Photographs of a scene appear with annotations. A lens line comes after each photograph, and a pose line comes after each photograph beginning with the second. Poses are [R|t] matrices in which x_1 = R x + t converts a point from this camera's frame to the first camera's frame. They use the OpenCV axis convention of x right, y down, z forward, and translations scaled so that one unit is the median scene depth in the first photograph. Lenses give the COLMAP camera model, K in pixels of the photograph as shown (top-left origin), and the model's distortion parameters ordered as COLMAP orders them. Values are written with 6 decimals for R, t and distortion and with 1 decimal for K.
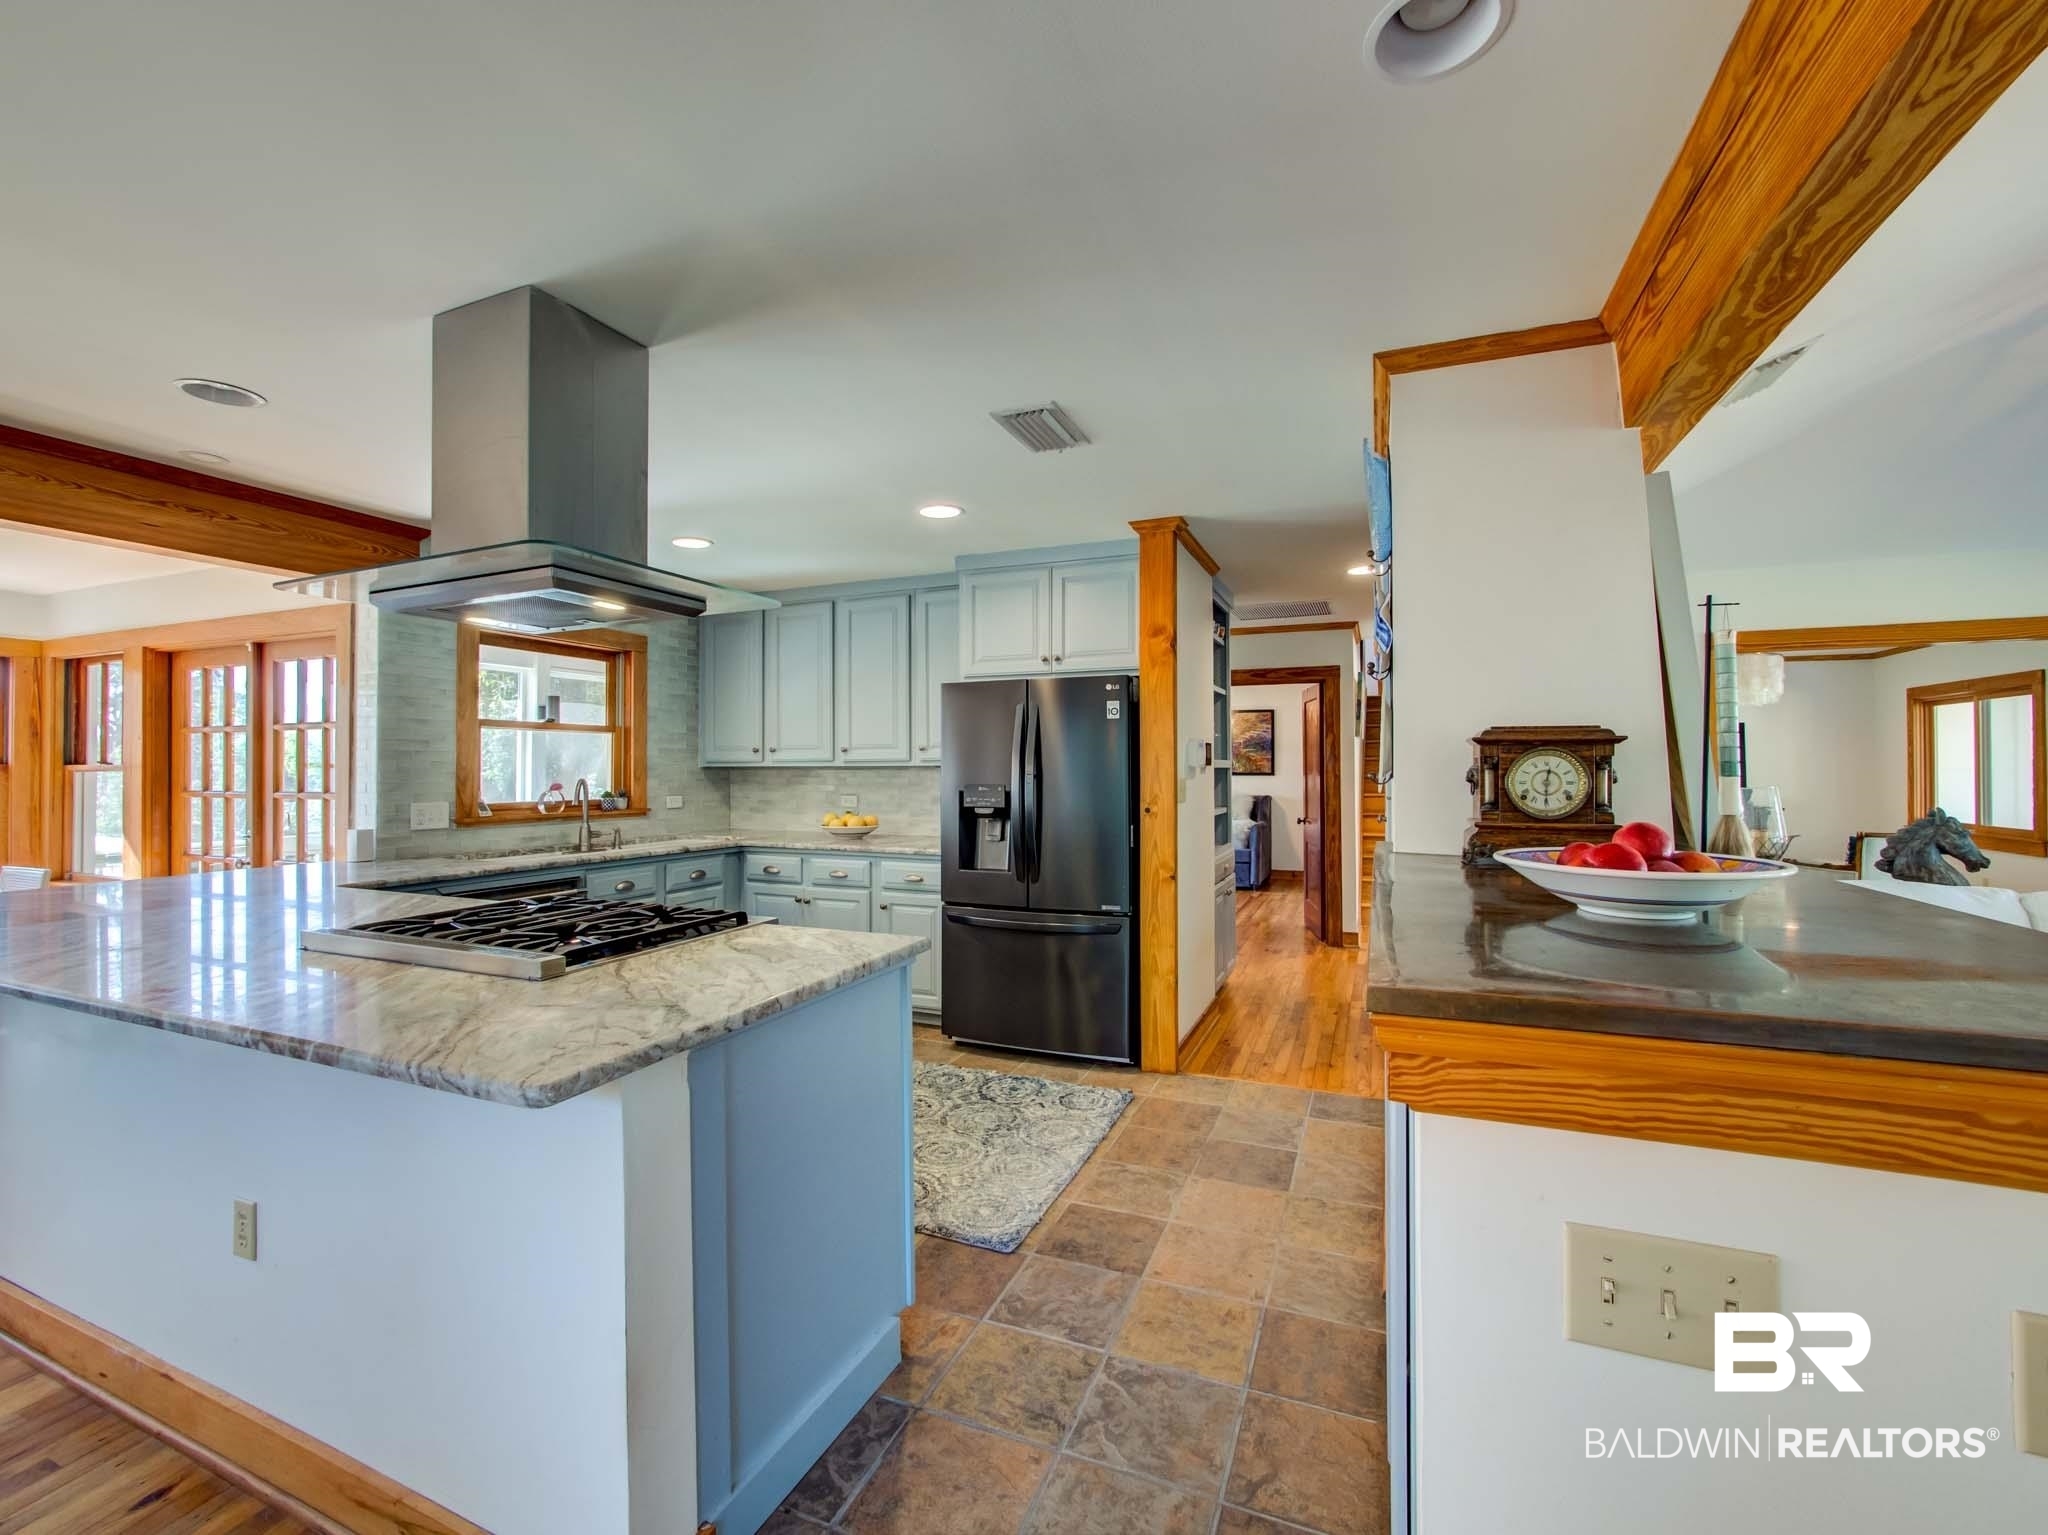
lens RADIAL K [[839.3, 0, 1030.5], [0, 839.3, 766.7], [0, 0, 1]] dist [-0.010617, 0.001972]
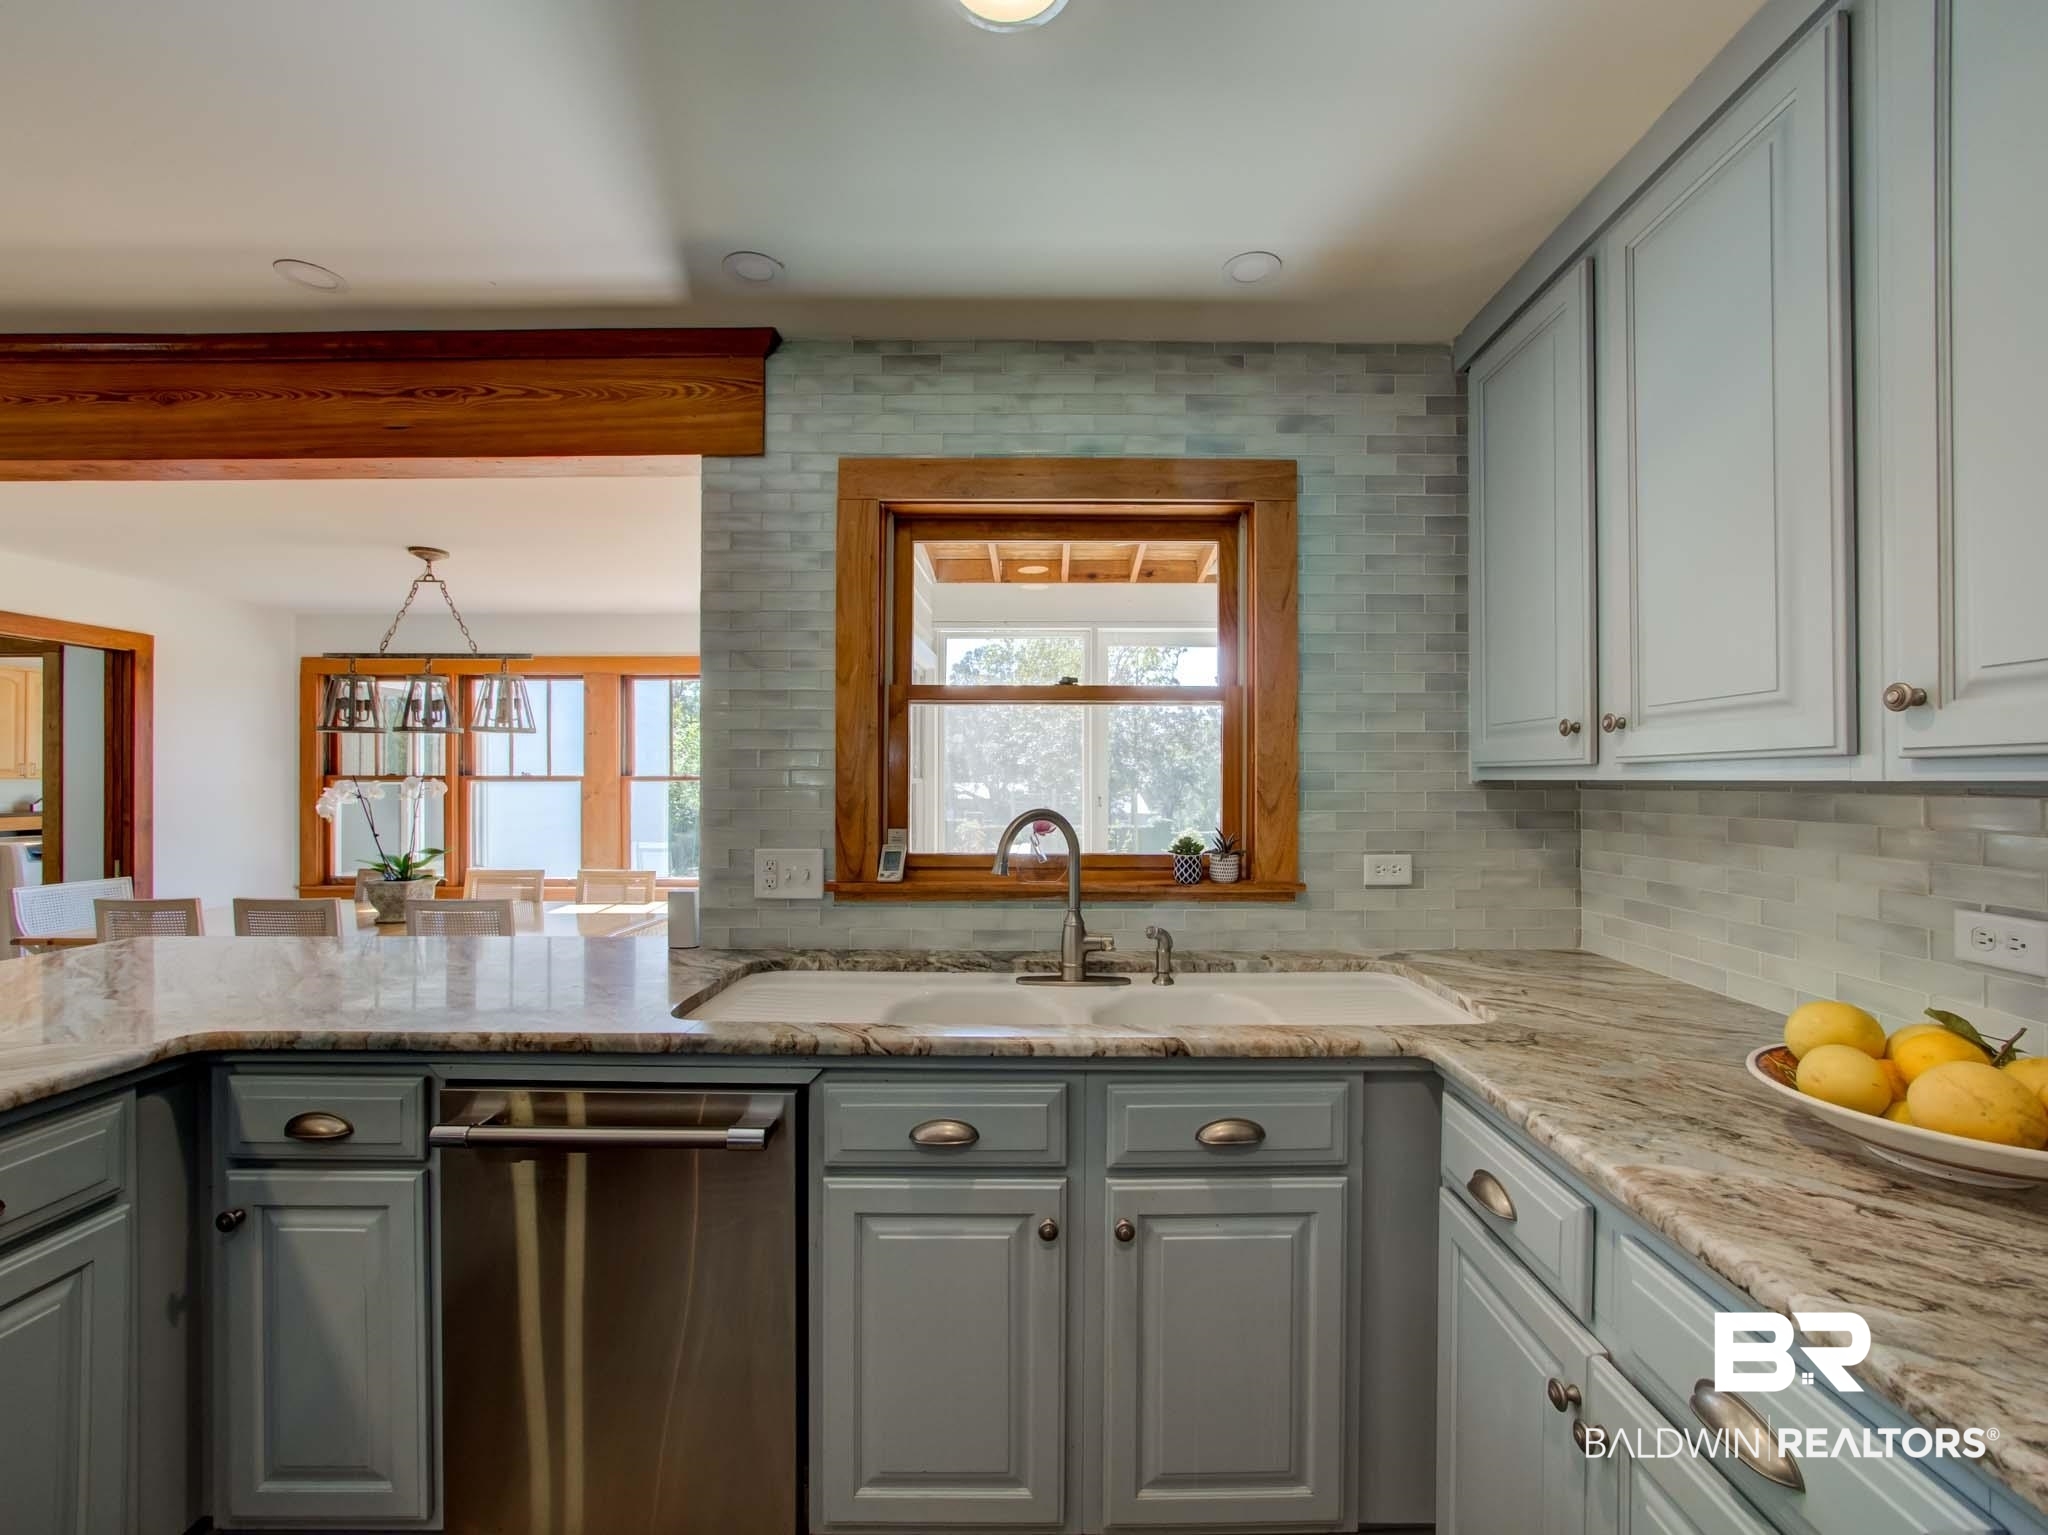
lens RADIAL K [[894.2, 0, 1028.7], [0, 894.2, 773.2], [0, 0, 1]] dist [-0.020770, 0.000269]
pose [[0.388769, -0.002910, -0.921331, -0.108760], [-0.000631, 0.999994, -0.003425, -0.001744], [0.921335, 0.001913, 0.388765, 0.706874]]
